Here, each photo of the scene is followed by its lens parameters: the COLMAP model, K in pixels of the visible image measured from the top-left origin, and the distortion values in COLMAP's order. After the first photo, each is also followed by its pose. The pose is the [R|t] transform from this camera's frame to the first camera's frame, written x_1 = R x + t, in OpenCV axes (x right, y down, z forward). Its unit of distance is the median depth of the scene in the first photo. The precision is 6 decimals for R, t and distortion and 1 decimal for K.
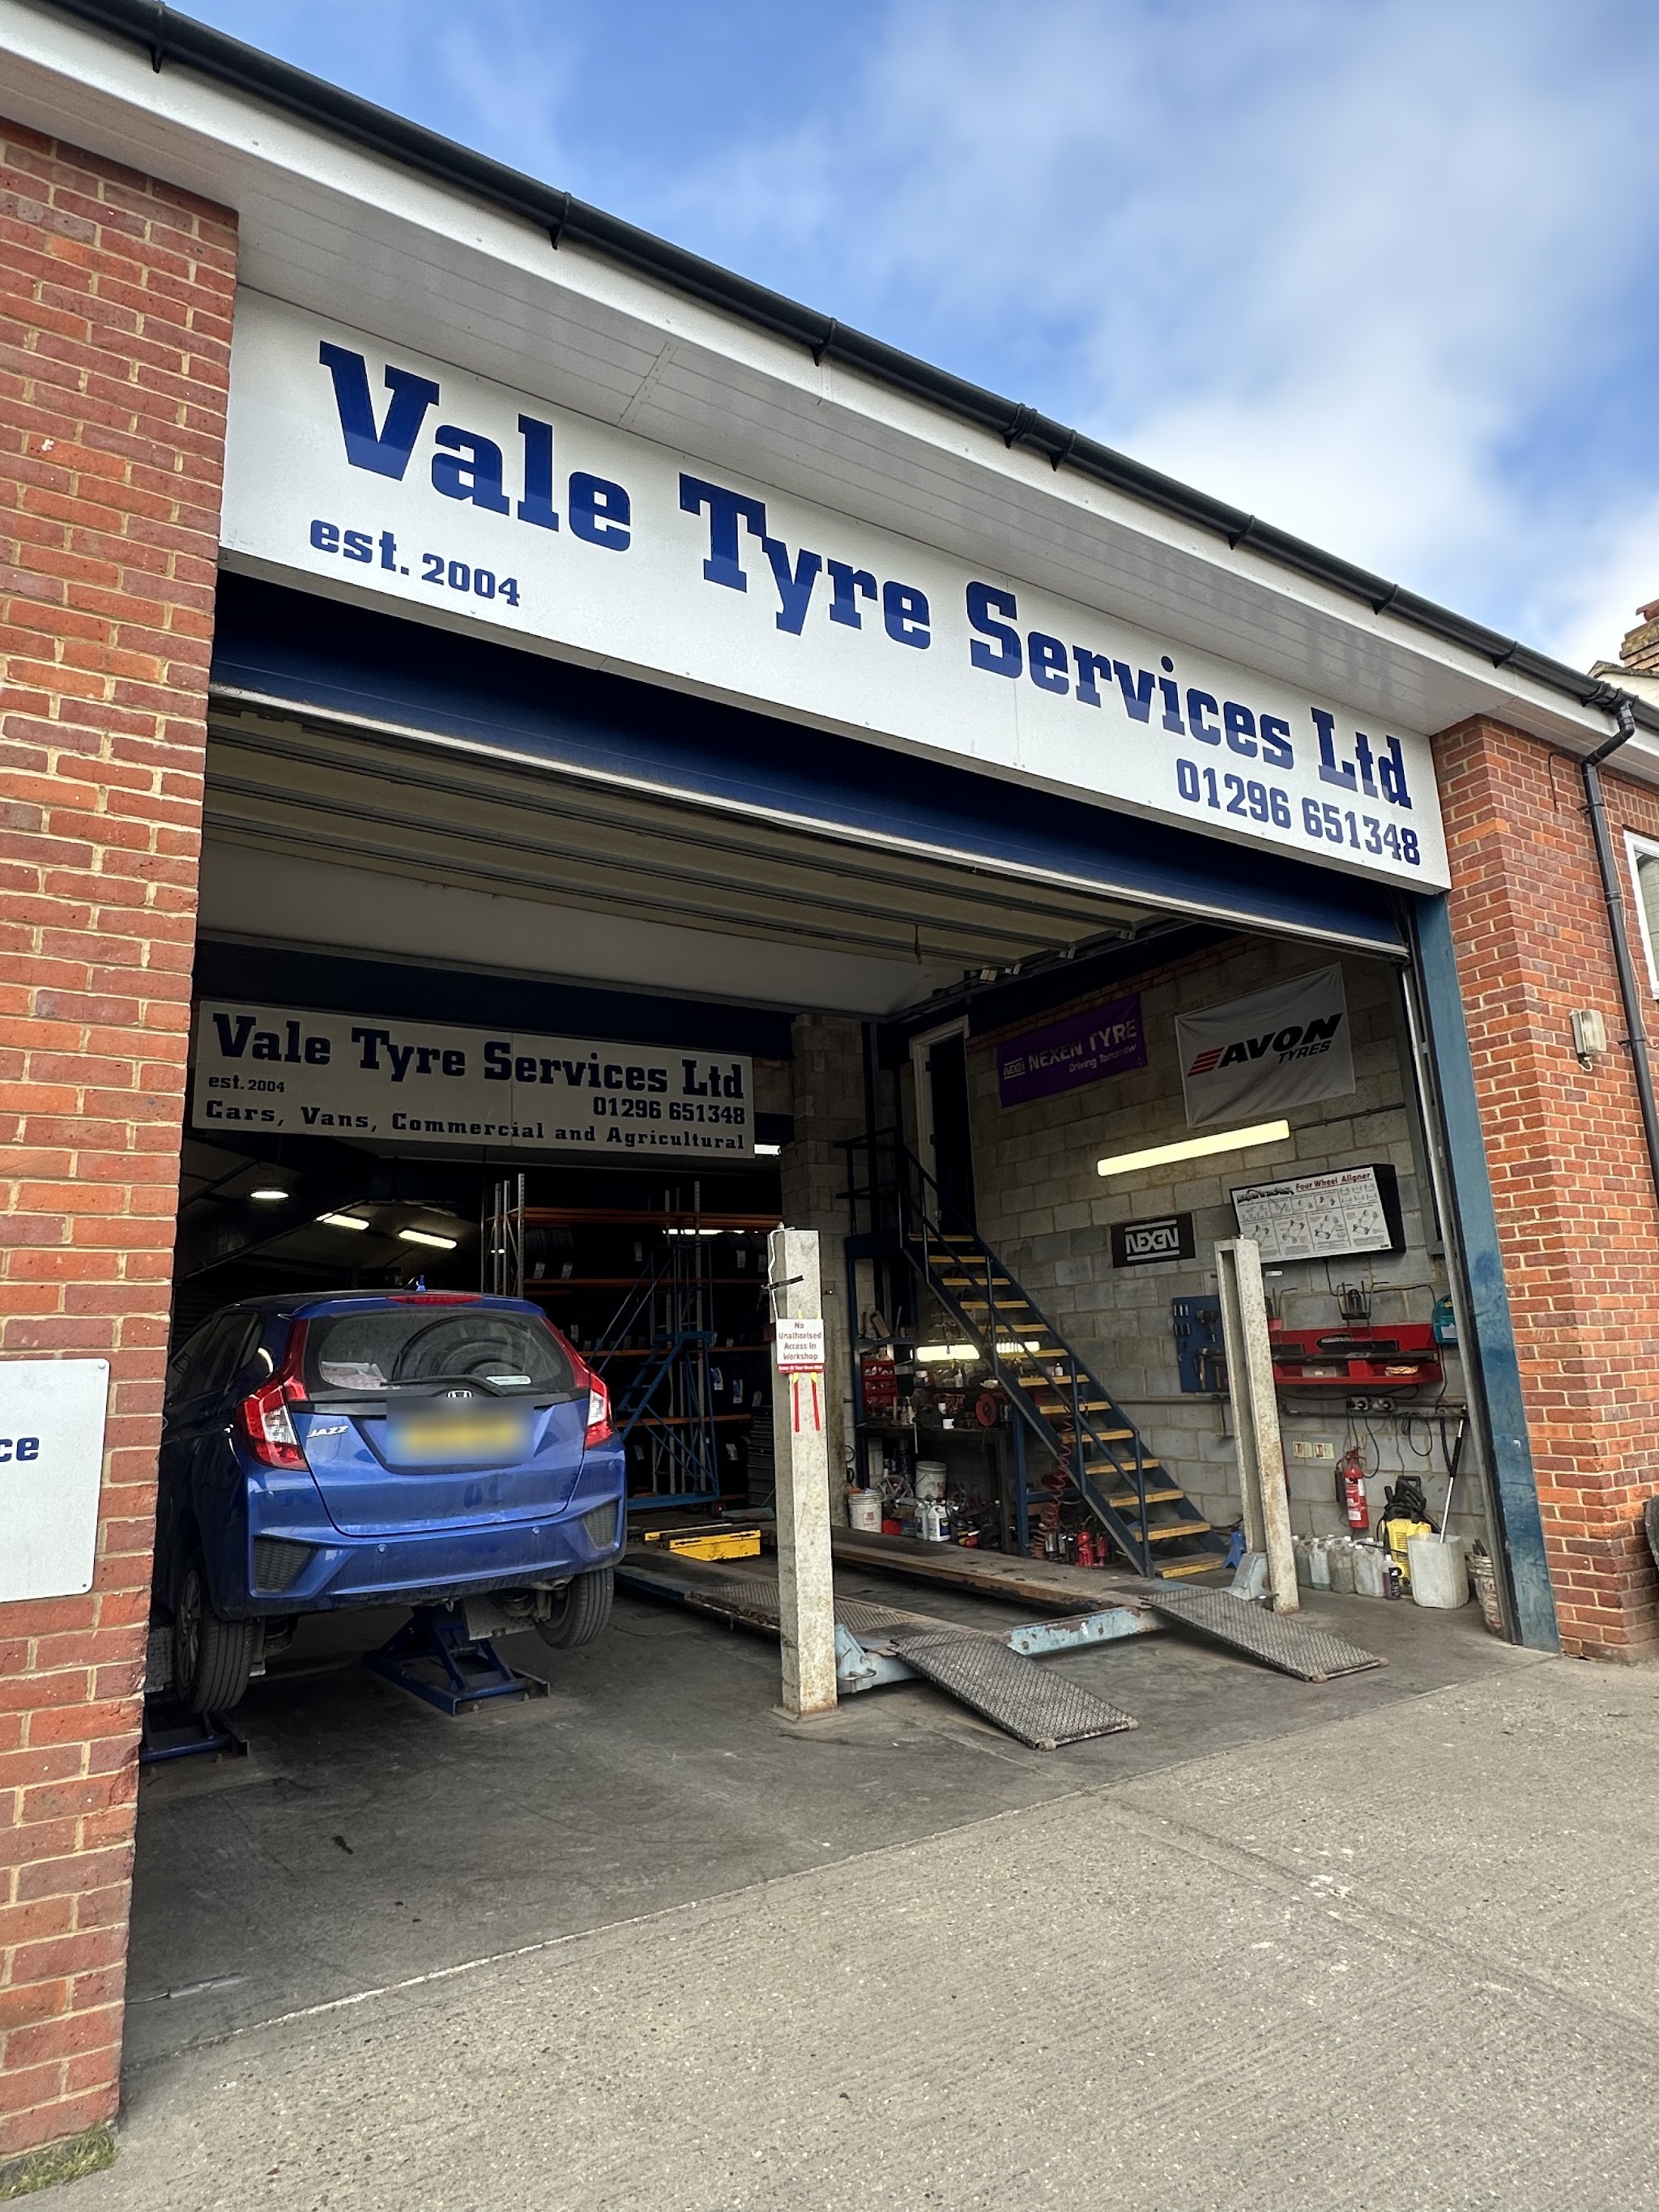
lens RADIAL K [[1211.6, 0, 786.3], [0, 1211.6, 1106.6], [0, 0, 1]] dist [-0.019683, 0.002366]
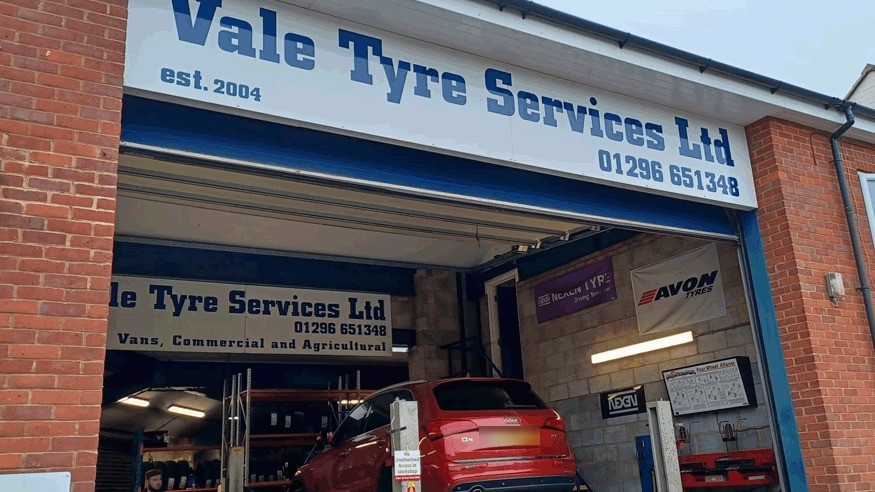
lens RADIAL K [[820.3, 0, 465.0], [0, 820.3, 218.7], [0, 0, 1]] dist [0.070068, -0.081152]
pose [[0.998830, -0.011400, 0.046992, 0.039520], [0.016610, 0.993567, -0.112021, -0.029333], [-0.045412, 0.112671, 0.992594, -0.259114]]
